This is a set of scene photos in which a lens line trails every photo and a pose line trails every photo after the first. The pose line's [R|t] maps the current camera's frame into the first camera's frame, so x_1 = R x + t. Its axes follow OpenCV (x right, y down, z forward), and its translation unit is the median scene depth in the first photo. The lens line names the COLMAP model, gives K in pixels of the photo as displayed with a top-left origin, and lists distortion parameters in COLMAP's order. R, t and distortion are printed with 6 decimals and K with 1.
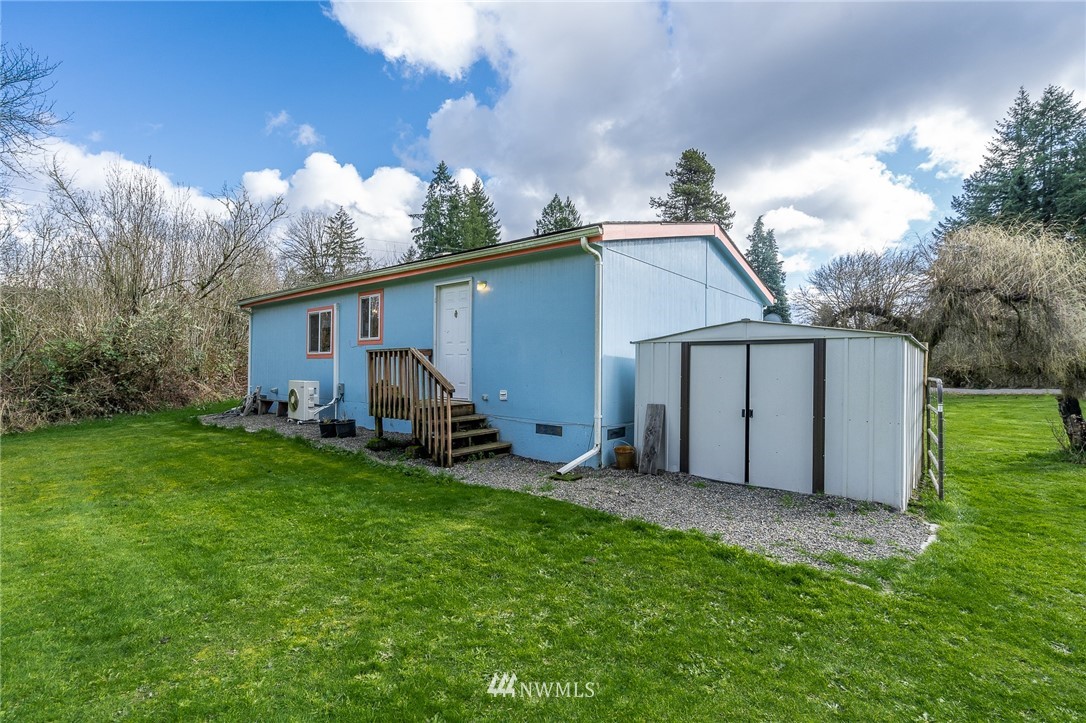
lens RADIAL K [[504.9, 0, 543.0], [0, 504.9, 361.5], [0, 0, 1]] dist [-0.003379, 0.000220]
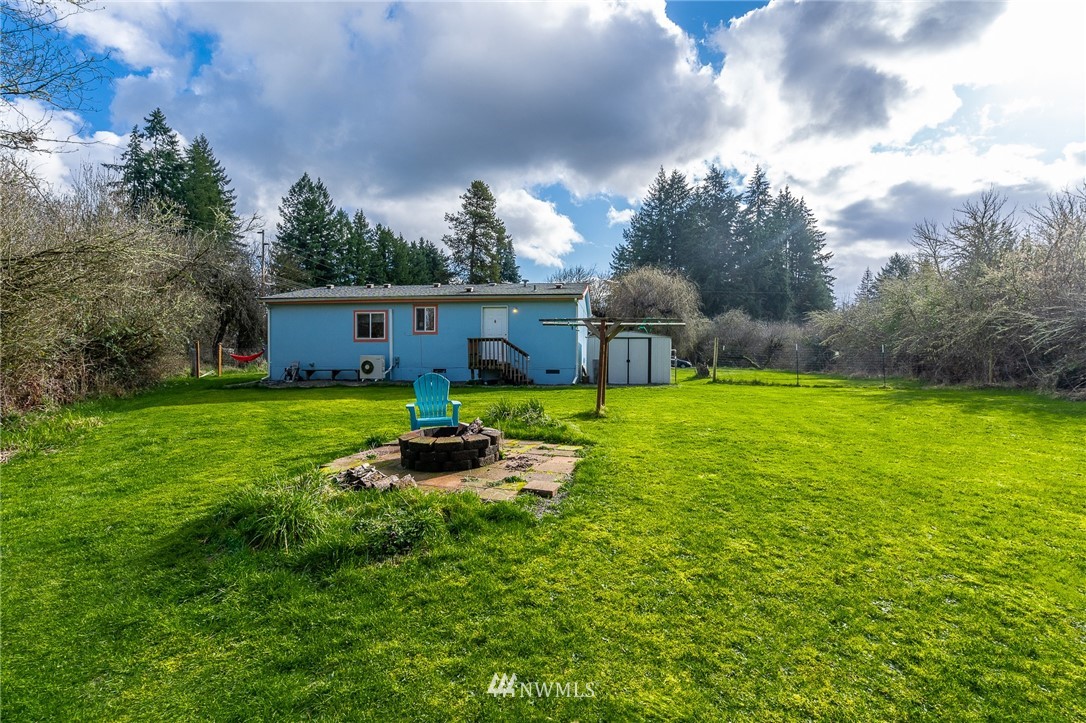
lens RADIAL K [[506.4, 0, 566.5], [0, 506.4, 363.0], [0, 0, 1]] dist [-0.001658, -0.000165]
pose [[0.830769, -0.015246, 0.556408, -0.140471], [-0.001149, 0.999576, 0.029103, 0.002245], [-0.556616, -0.024817, 0.830399, -0.117149]]
